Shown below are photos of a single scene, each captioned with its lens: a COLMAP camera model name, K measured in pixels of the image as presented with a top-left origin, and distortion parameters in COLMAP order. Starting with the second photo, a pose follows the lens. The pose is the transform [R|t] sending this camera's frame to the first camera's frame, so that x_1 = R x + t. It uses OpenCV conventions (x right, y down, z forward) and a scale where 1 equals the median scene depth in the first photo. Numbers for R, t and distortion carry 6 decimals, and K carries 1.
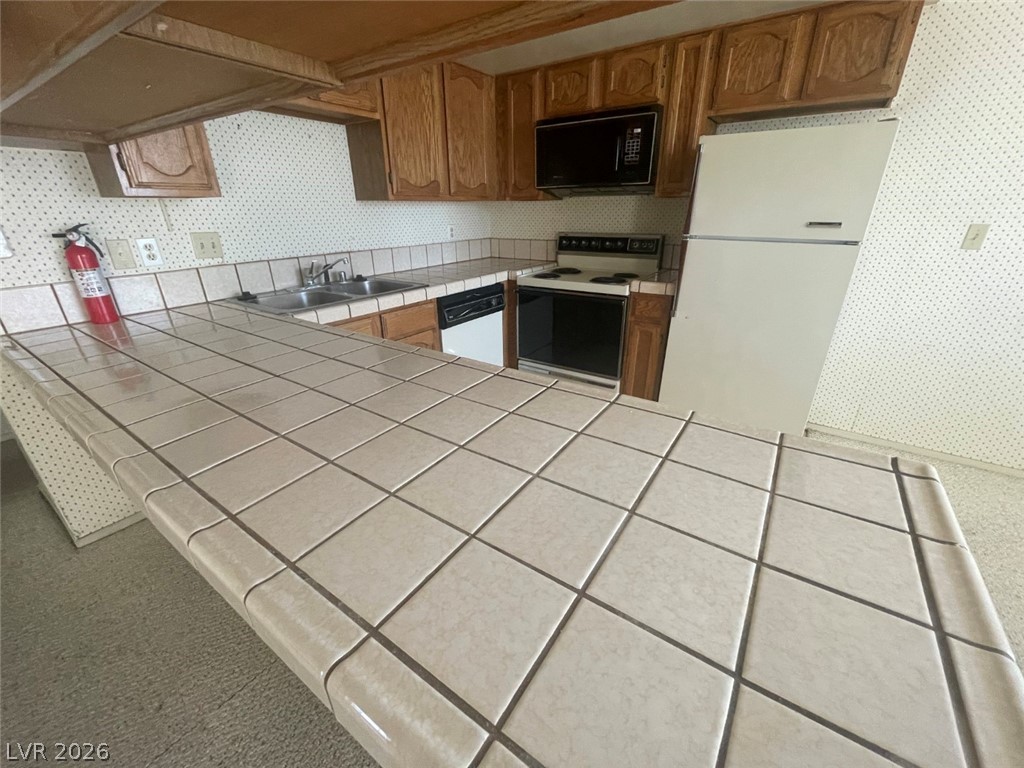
lens RADIAL K [[414.5, 0, 513.9], [0, 414.5, 383.0], [0, 0, 1]] dist [-0.003057, -0.000370]
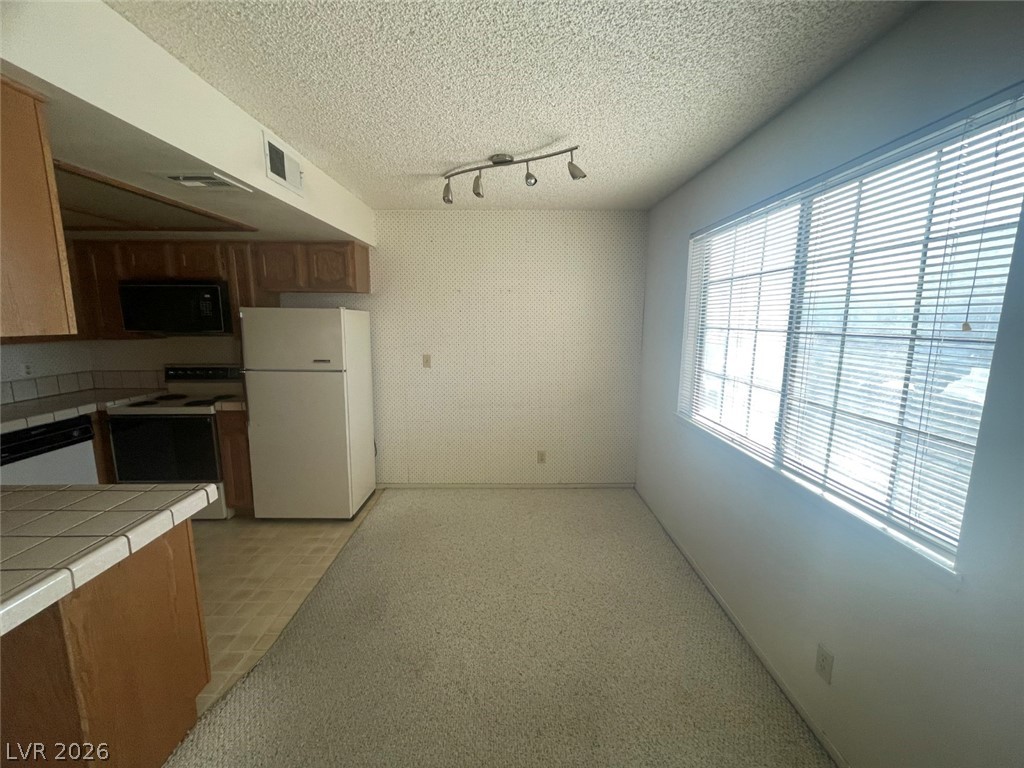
lens RADIAL K [[414.5, 0, 513.5], [0, 414.5, 383.2], [0, 0, 1]] dist [-0.003057, -0.000370]
pose [[0.815771, -0.078203, 0.573064, 0.310085], [0.215272, 0.960683, -0.175347, 0.122799], [-0.536820, 0.266408, 0.800532, -0.549396]]
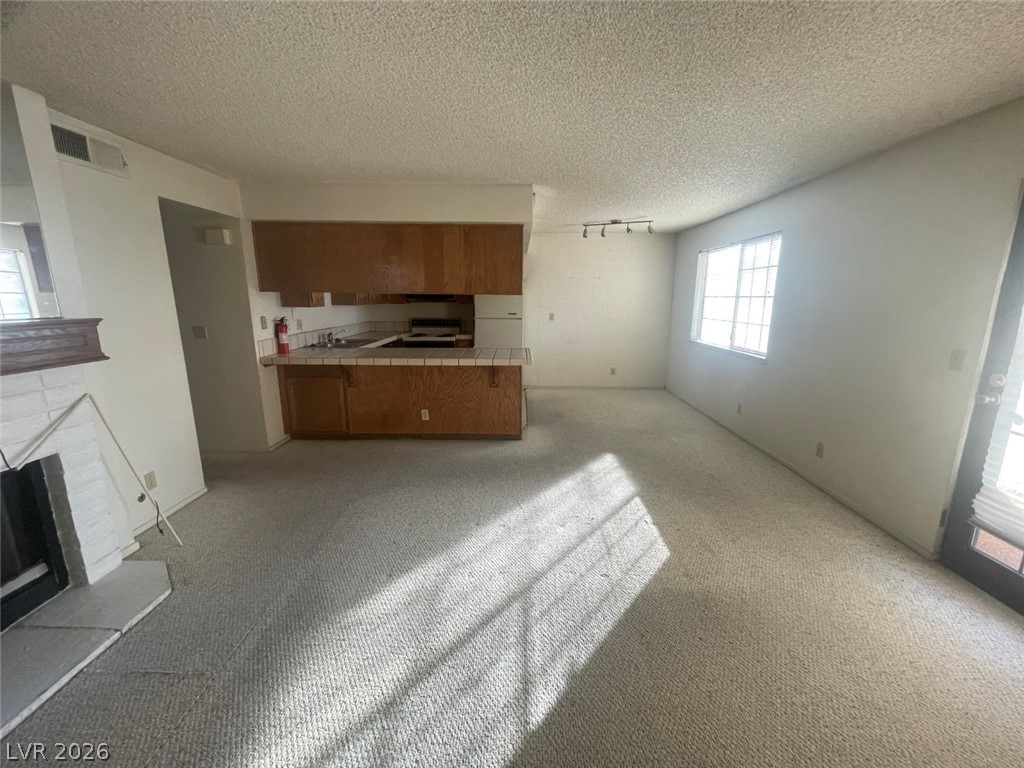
lens RADIAL K [[414.5, 0, 514.1], [0, 414.5, 382.4], [0, 0, 1]] dist [-0.003057, -0.000370]
pose [[0.829412, -0.101595, 0.549322, -0.856306], [0.206766, 0.969319, -0.132922, 0.454581], [-0.518964, 0.223828, 0.824971, -1.240572]]
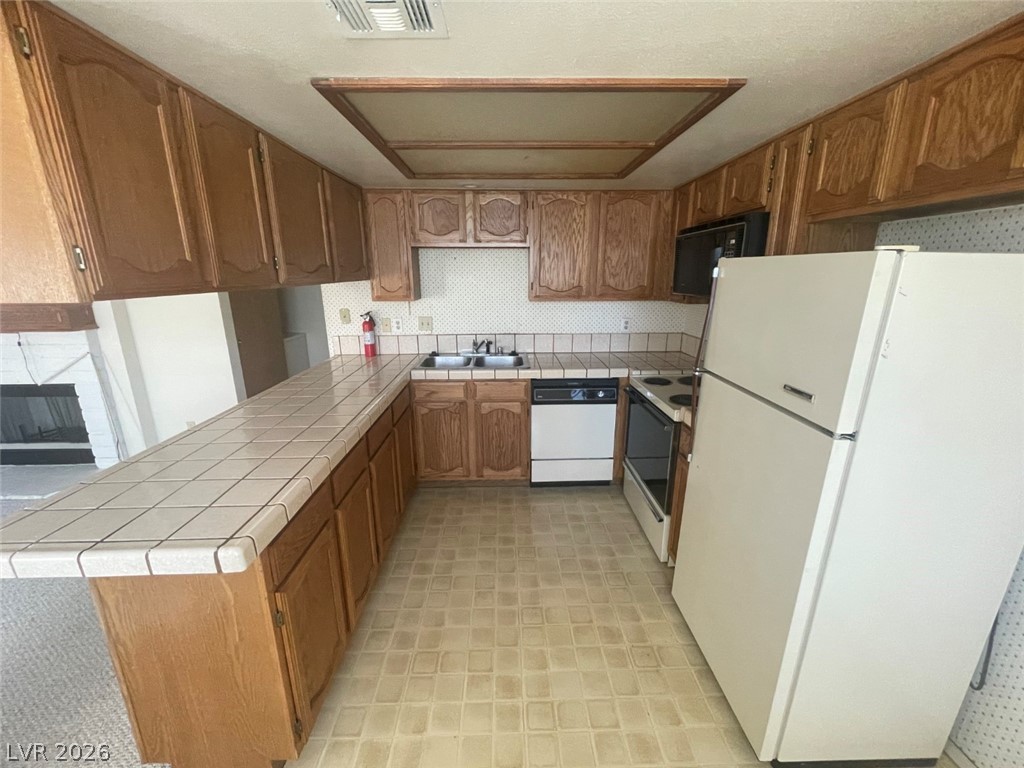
lens RADIAL K [[414.5, 0, 514.8], [0, 414.5, 384.1], [0, 0, 1]] dist [-0.003057, -0.000370]
pose [[0.589087, 0.215200, -0.778888, 0.742643], [-0.317098, 0.948135, 0.022135, -0.200191], [0.743254, 0.233944, 0.626773, 0.189897]]
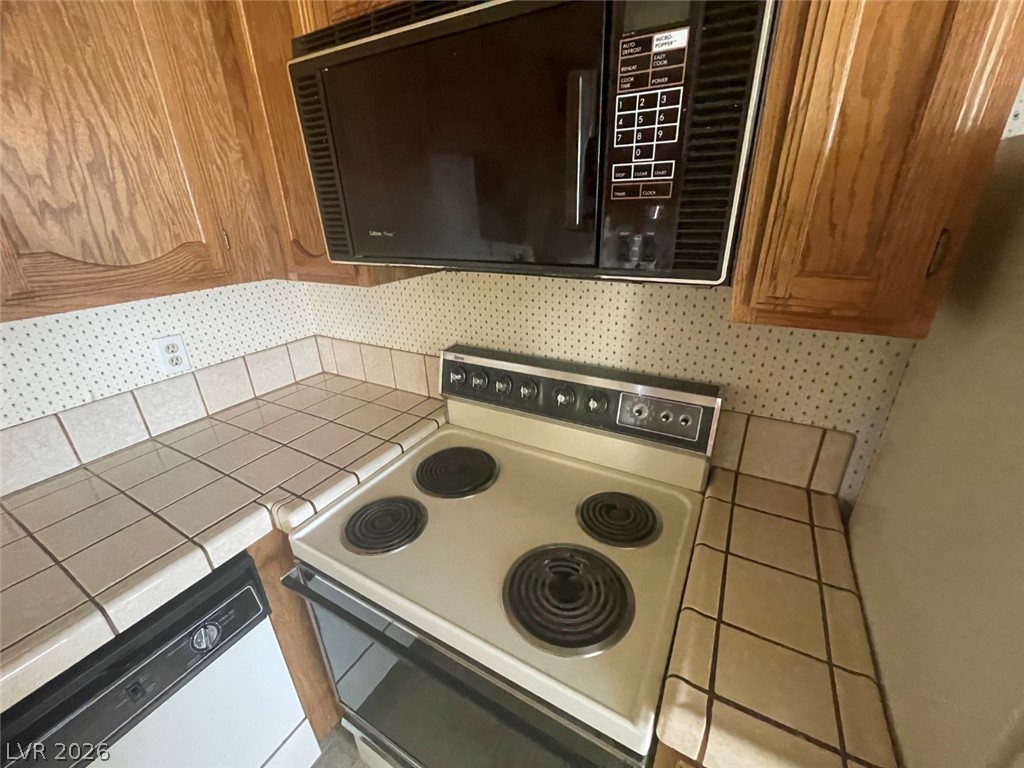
lens RADIAL K [[414.5, 0, 514.7], [0, 414.5, 384.8], [0, 0, 1]] dist [-0.003057, -0.000370]
pose [[0.995840, -0.045805, 0.078770, 0.191739], [0.045658, 0.998950, 0.003669, -0.430335], [-0.078855, -0.000057, 0.996886, 0.777431]]
